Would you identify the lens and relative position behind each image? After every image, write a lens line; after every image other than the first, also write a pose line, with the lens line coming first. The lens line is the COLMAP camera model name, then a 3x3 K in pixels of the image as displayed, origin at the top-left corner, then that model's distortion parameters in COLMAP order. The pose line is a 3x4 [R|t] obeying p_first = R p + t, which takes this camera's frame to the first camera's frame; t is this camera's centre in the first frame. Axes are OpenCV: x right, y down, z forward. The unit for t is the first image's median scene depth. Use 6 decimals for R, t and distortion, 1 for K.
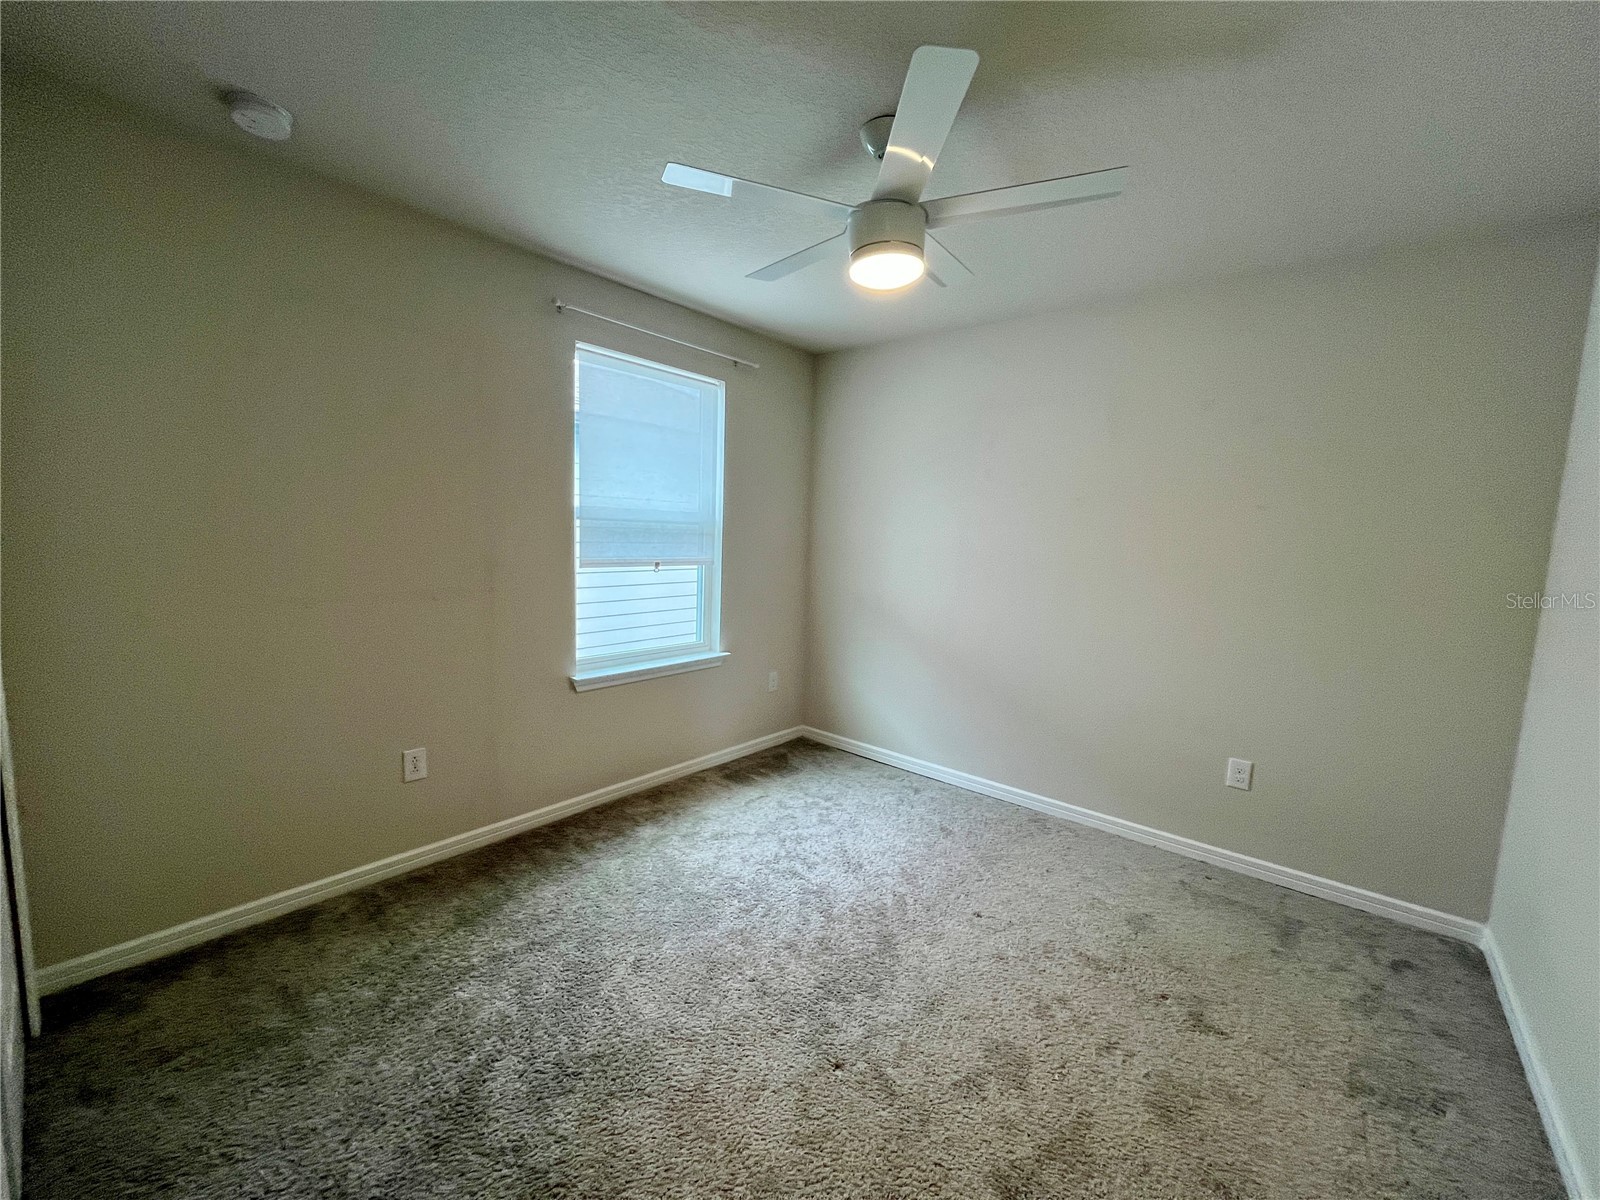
lens RADIAL K [[646.7, 0, 799.3], [0, 646.7, 602.0], [0, 0, 1]] dist [-0.002206, -0.000511]
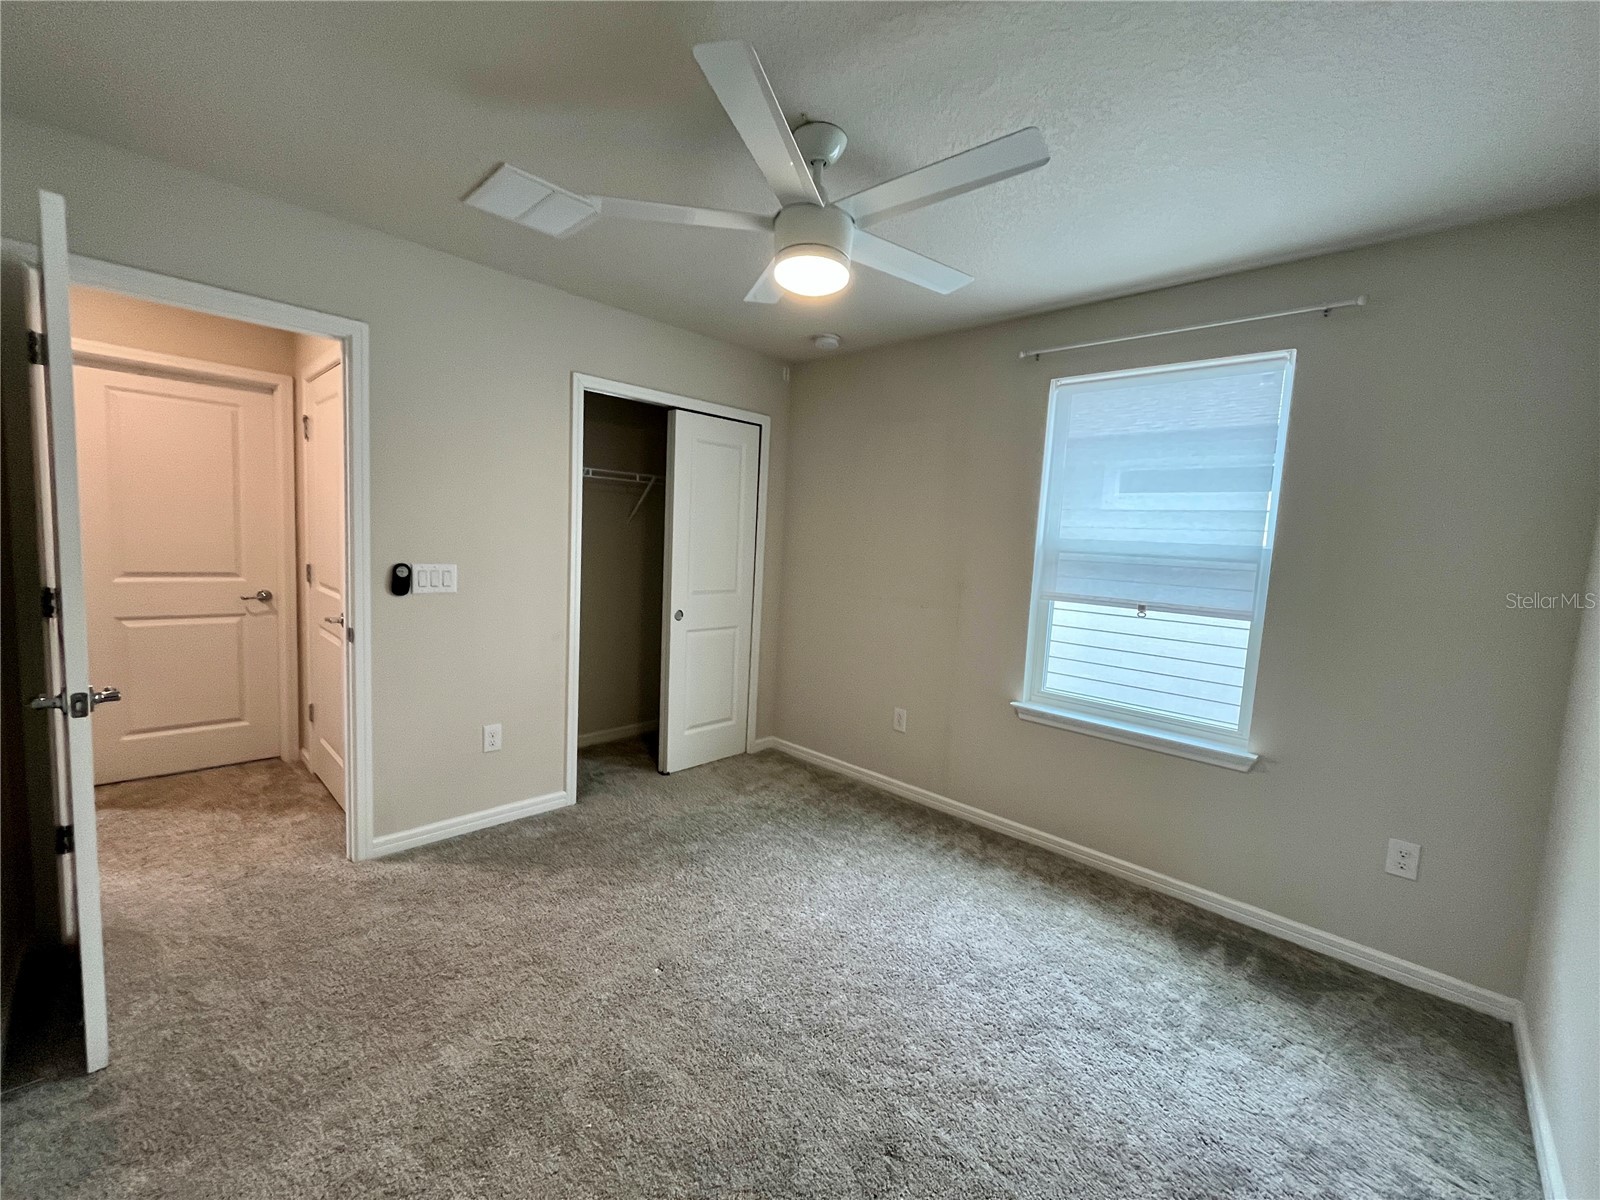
lens RADIAL K [[646.7, 0, 799.3], [0, 646.7, 602.0], [0, 0, 1]] dist [-0.002206, -0.000511]
pose [[-0.054461, 0.059452, -0.996744, 0.654677], [-0.170204, 0.983064, 0.067936, -0.049151], [0.983903, 0.173349, -0.043419, 0.637850]]
